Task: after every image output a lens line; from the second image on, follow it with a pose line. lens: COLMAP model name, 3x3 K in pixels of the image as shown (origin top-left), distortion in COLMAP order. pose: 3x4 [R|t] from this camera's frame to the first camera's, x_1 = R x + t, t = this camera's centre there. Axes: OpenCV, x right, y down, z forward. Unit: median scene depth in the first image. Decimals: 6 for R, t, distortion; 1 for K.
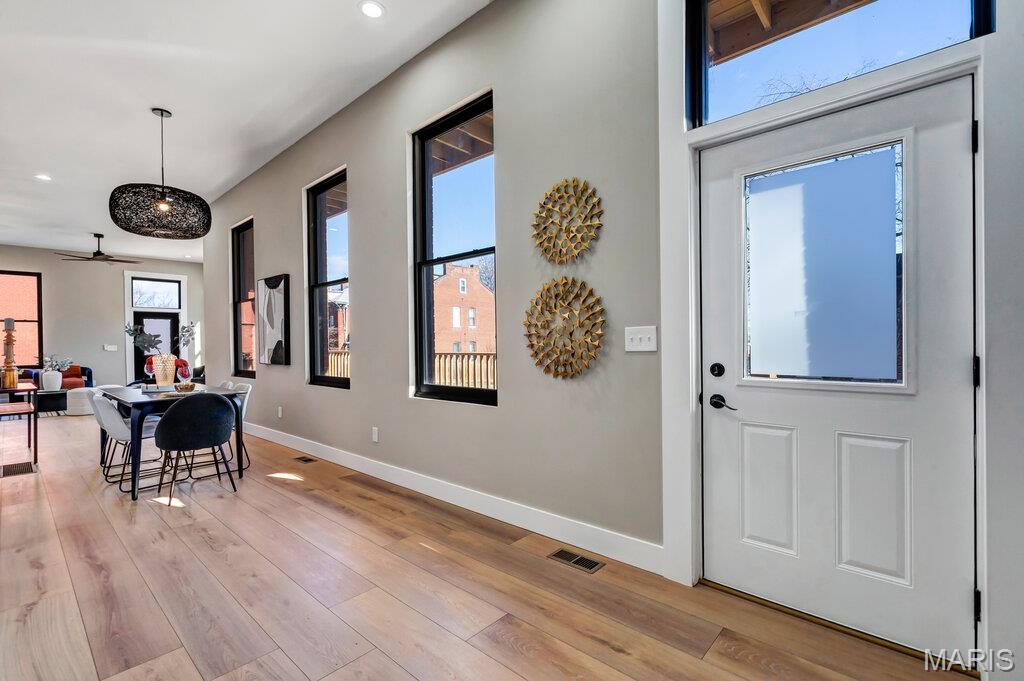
lens RADIAL K [[462.1, 0, 510.6], [0, 462.1, 344.5], [0, 0, 1]] dist [-0.005225, 0.000833]
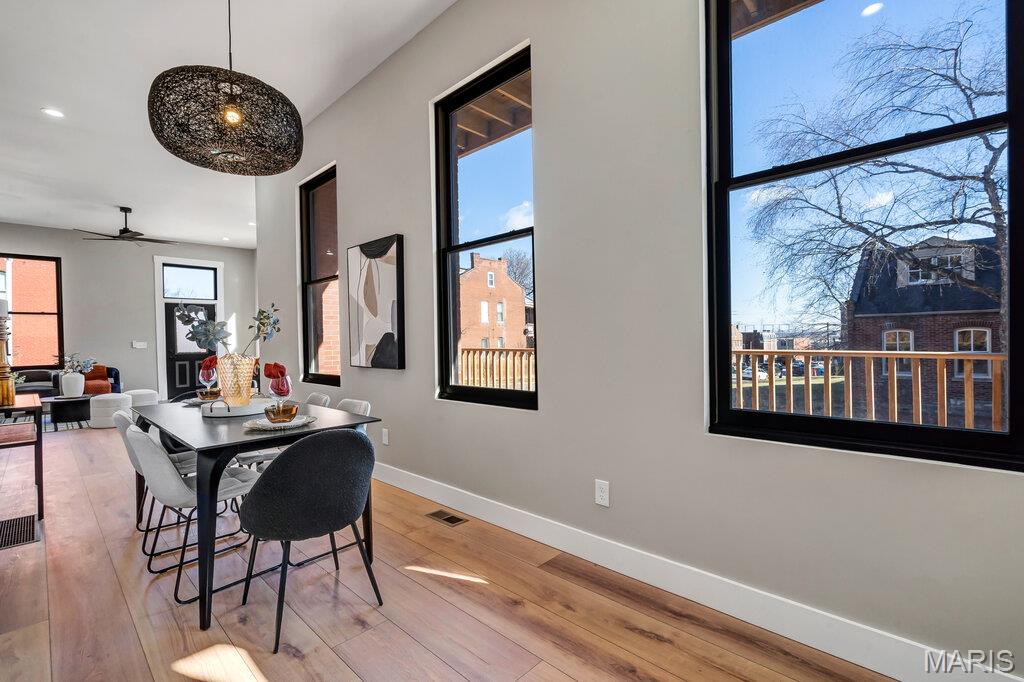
lens RADIAL K [[462.1, 0, 511.2], [0, 462.1, 344.0], [0, 0, 1]] dist [-0.005225, 0.000833]
pose [[0.999517, -0.003329, -0.030911, -0.236607], [0.003576, 0.999962, 0.007958, 0.002488], [0.030884, -0.008064, 0.999490, 0.256248]]
